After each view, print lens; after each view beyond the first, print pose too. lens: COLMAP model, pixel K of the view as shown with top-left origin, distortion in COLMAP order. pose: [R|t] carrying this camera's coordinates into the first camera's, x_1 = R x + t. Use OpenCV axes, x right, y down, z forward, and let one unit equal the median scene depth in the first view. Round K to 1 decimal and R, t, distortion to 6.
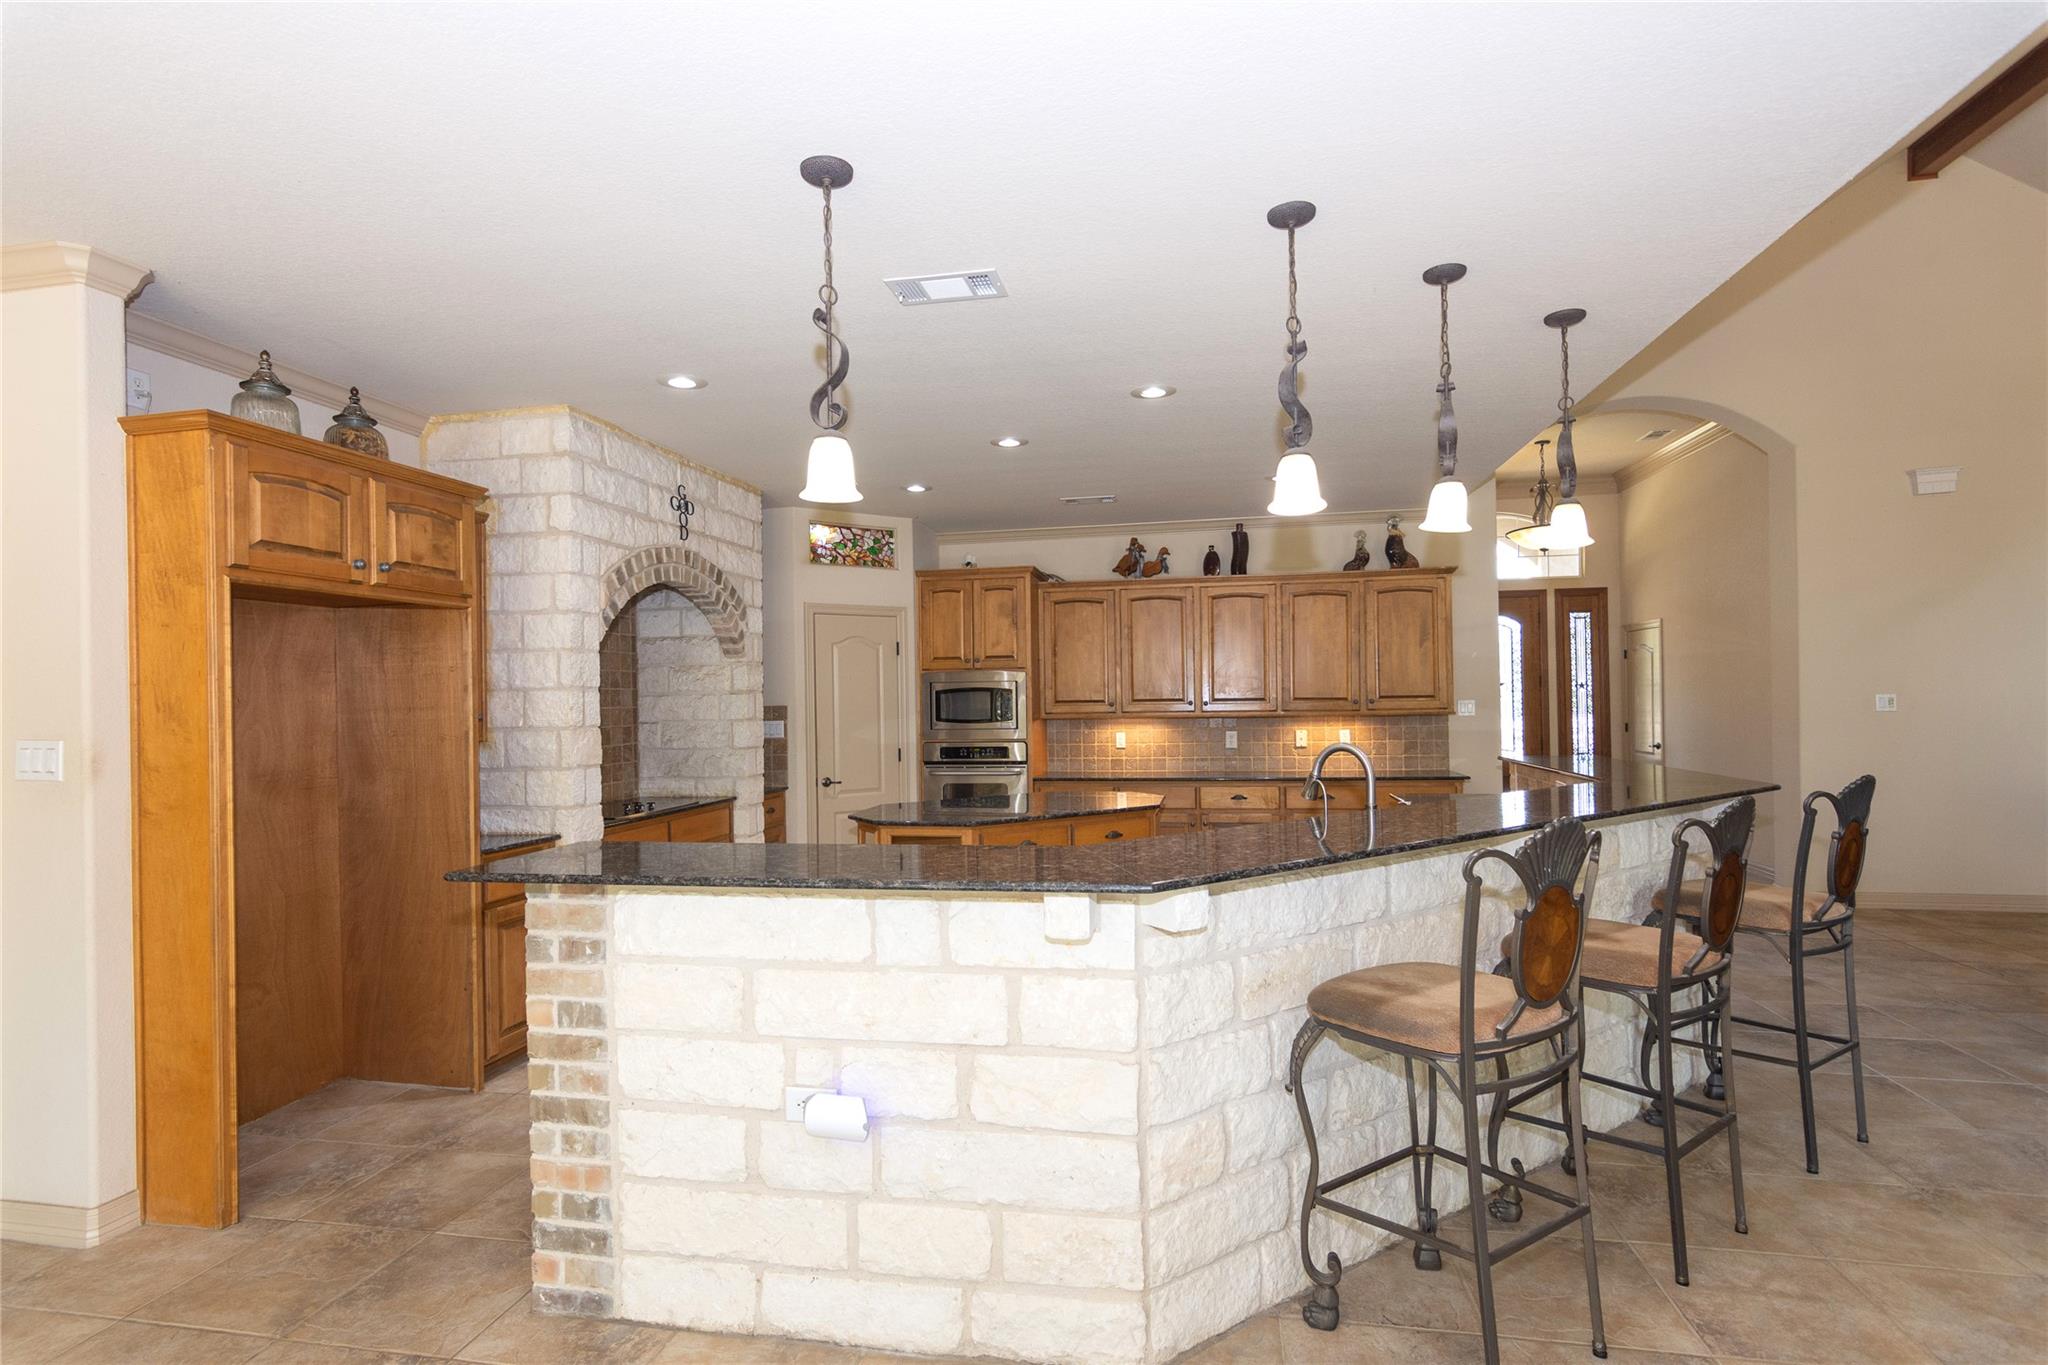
lens RADIAL K [[998.6, 0, 1013.2], [0, 998.6, 691.8], [0, 0, 1]] dist [-0.003220, 0.002645]
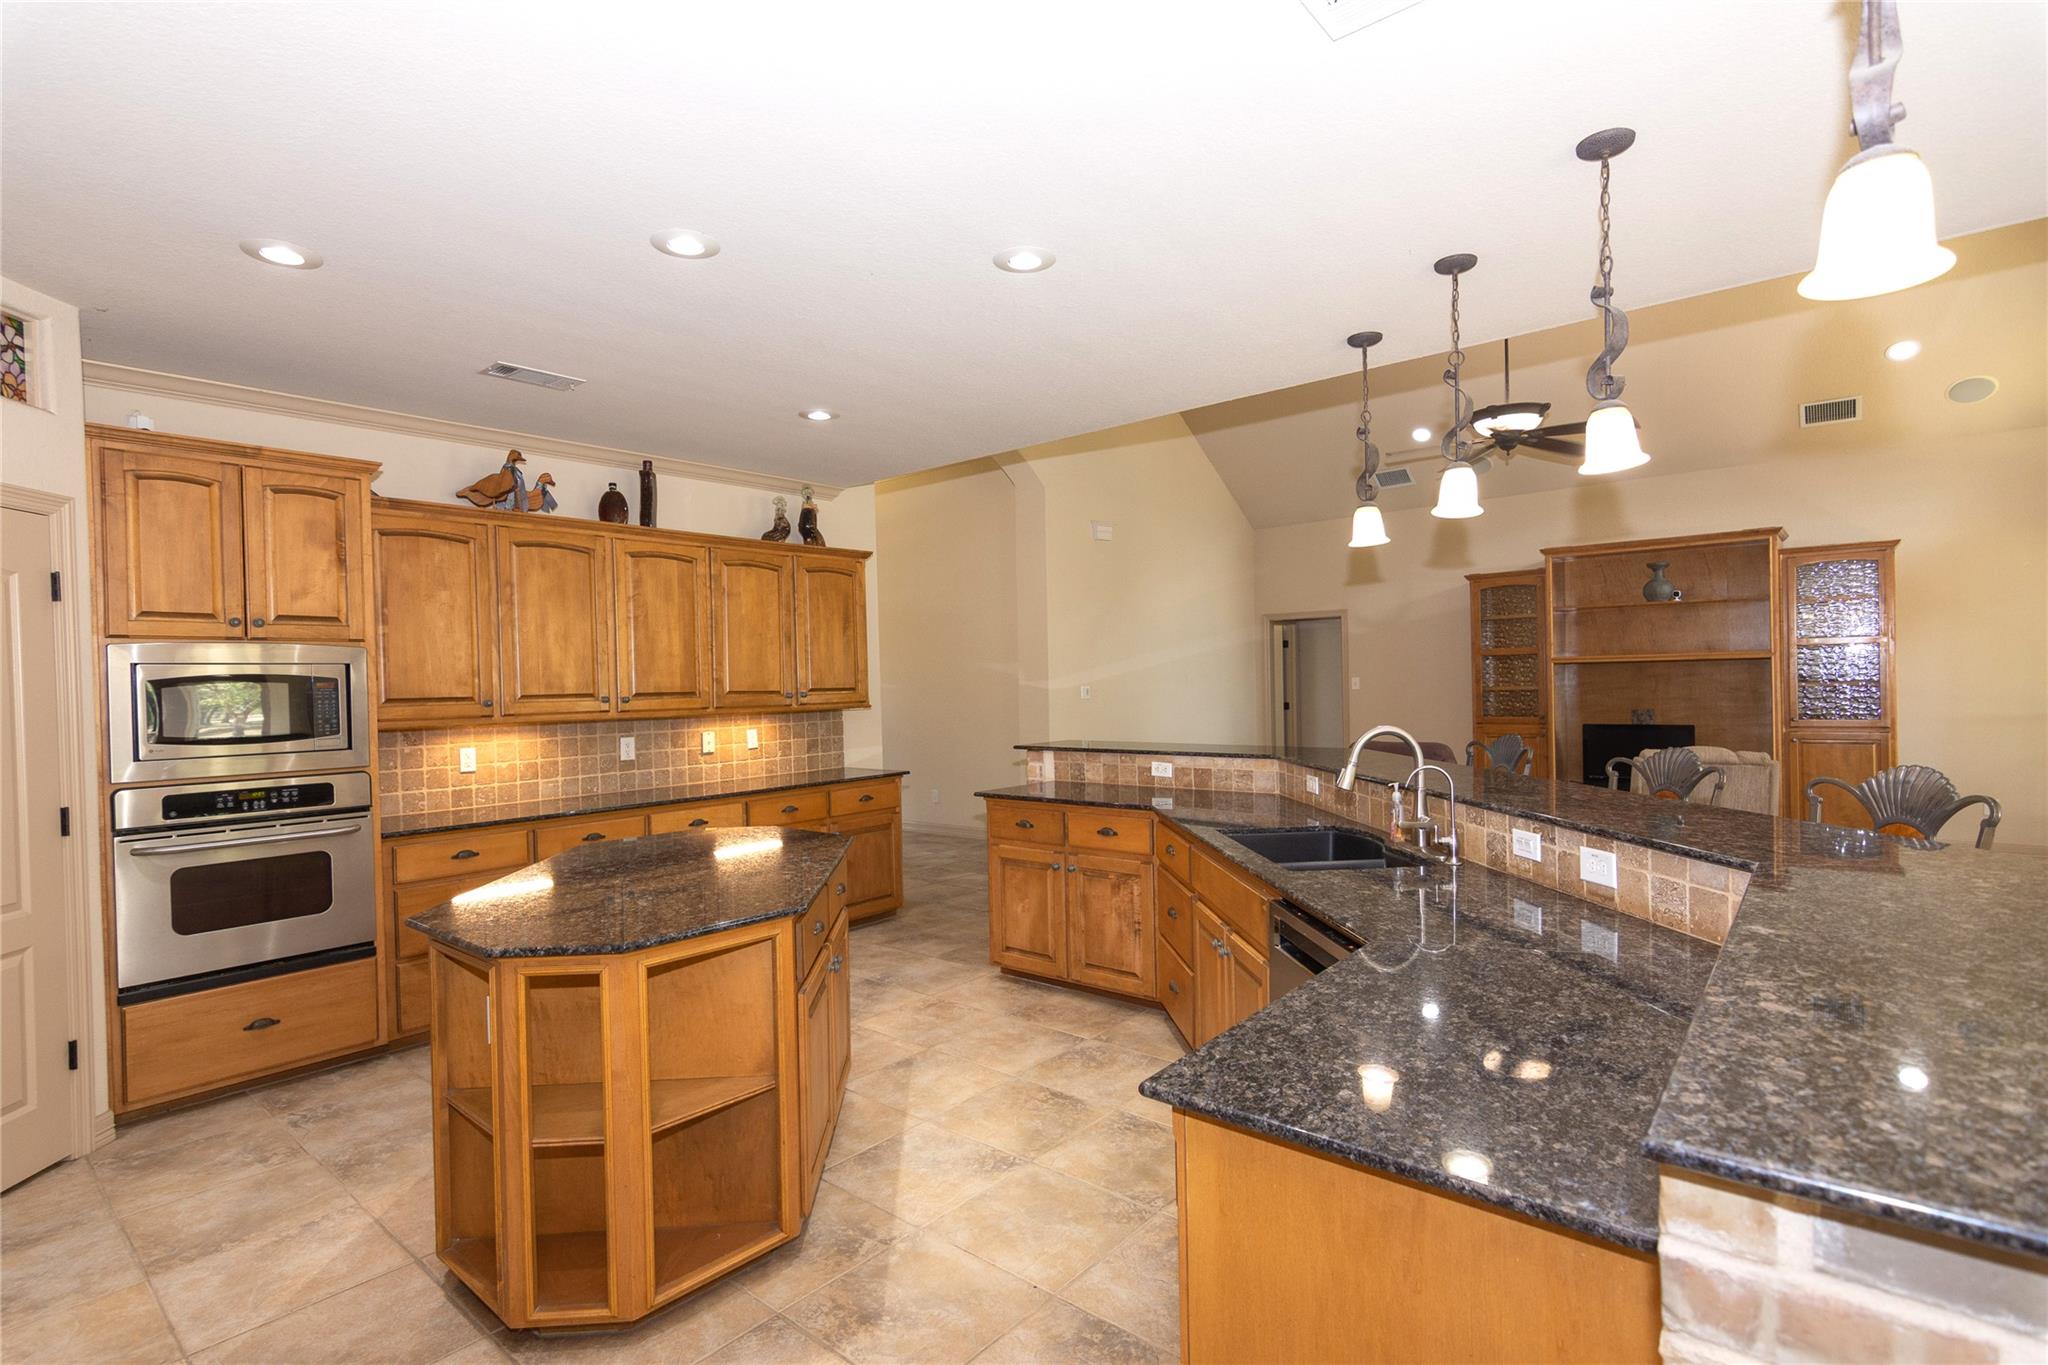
lens RADIAL K [[998.6, 0, 1023.0], [0, 998.6, 681.3], [0, 0, 1]] dist [-0.003220, 0.002645]
pose [[0.469041, 0.003982, 0.883168, -0.307922], [0.006681, 0.999945, -0.008057, 0.005871], [-0.883151, 0.009680, 0.468988, 0.400512]]
